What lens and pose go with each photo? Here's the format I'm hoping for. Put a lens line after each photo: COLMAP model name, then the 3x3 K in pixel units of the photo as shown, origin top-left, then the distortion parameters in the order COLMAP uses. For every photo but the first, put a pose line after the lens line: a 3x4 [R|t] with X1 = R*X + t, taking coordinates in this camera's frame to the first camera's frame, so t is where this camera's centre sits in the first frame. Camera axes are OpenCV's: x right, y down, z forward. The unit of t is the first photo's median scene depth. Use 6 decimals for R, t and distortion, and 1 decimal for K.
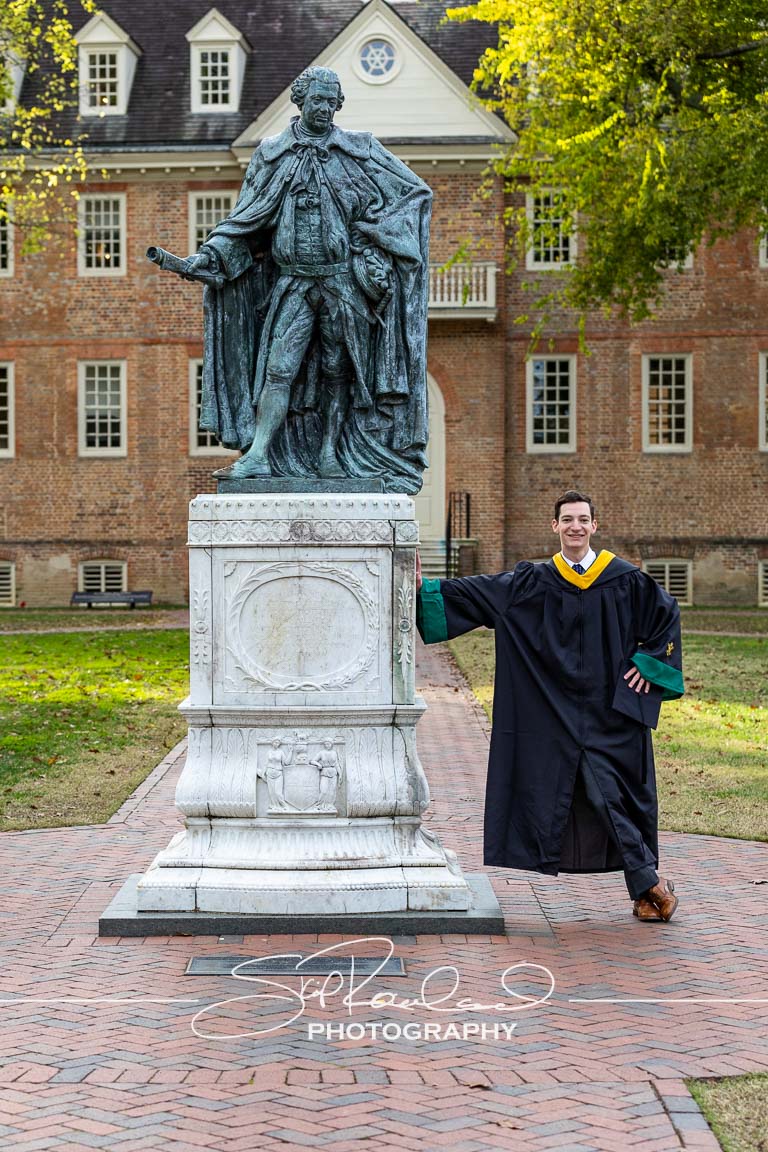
lens RADIAL K [[3016.7, 0, 382.1], [0, 3016.7, 546.7], [0, 0, 1]] dist [-0.019266, 0.132193]
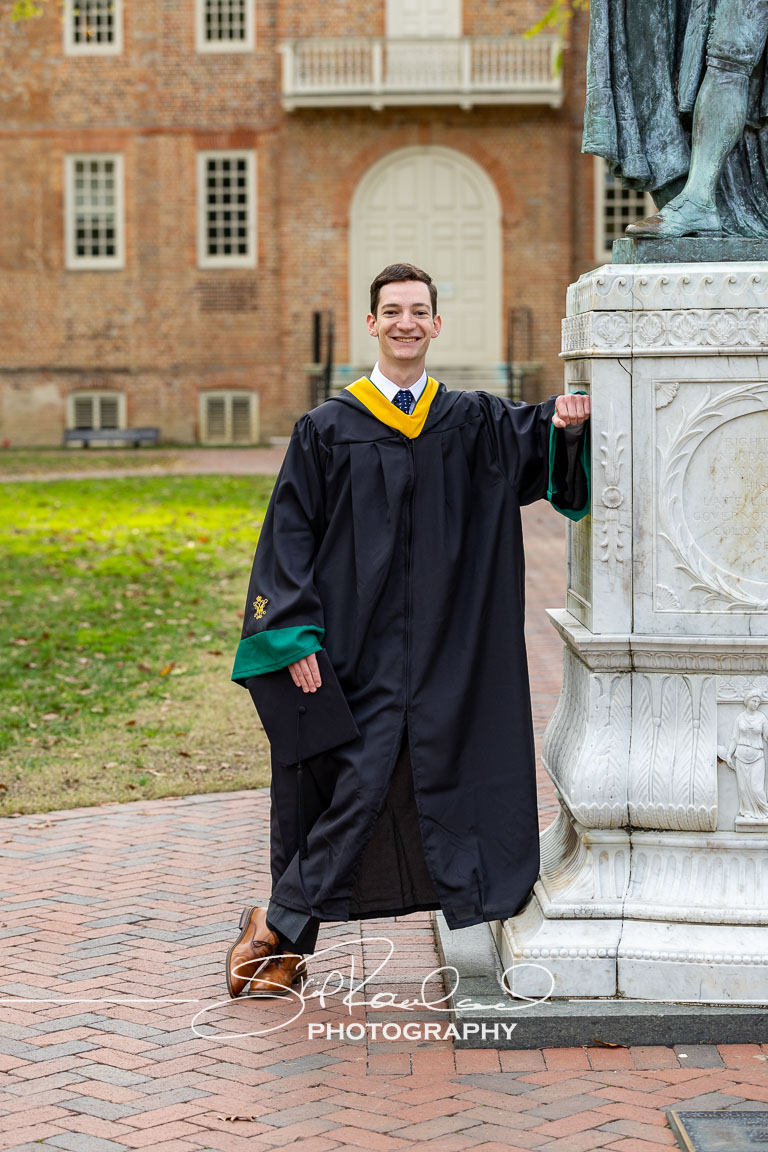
lens RADIAL K [[3170.2, 0, 384.0], [0, 3170.2, 576.0], [0, 0, 1]] dist [-0.027175, -1.099285]
pose [[0.999765, -0.004119, 0.021277, -0.112267], [0.002785, 0.998051, 0.062337, 0.003825], [-0.021493, -0.062263, 0.997828, 0.388726]]
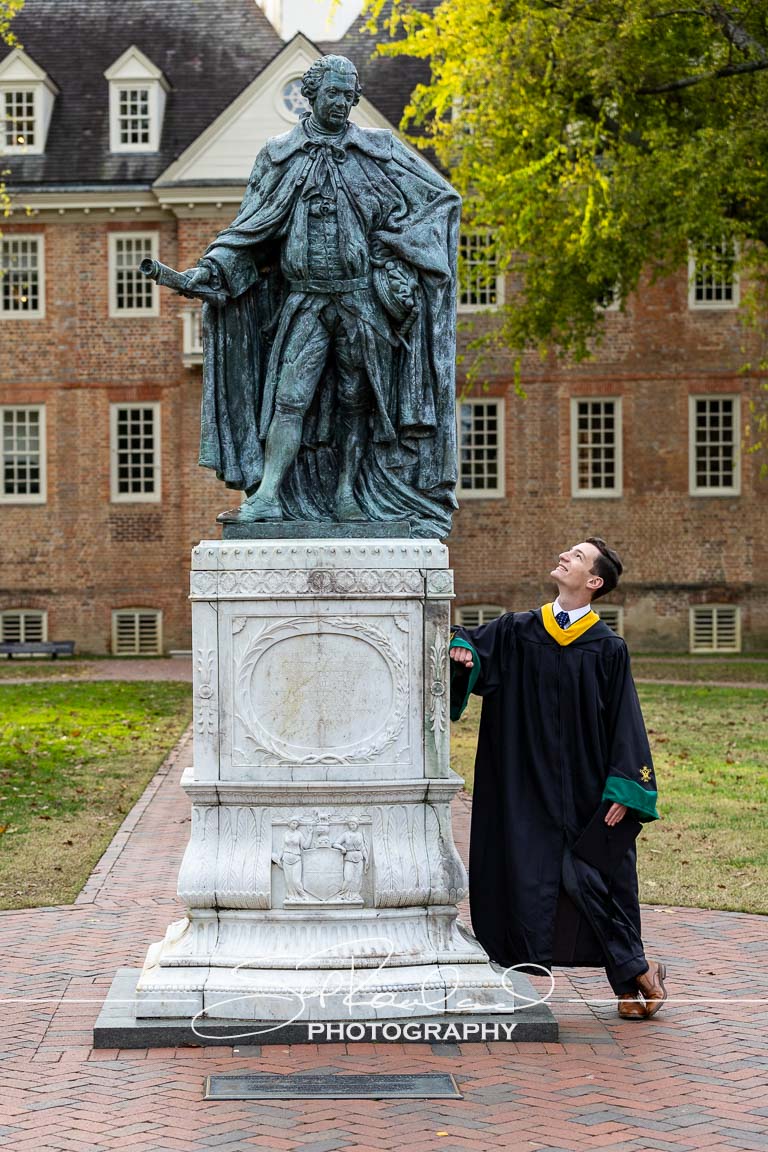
lens RADIAL K [[2961.3, 0, 384.0], [0, 2961.3, 576.0], [0, 0, 1]] dist [0.012442, -0.151475]
pose [[0.999317, -0.004667, 0.036670, -0.038353], [0.004871, 0.999973, -0.005483, -0.001983], [-0.036644, 0.005658, 0.999312, 0.132671]]
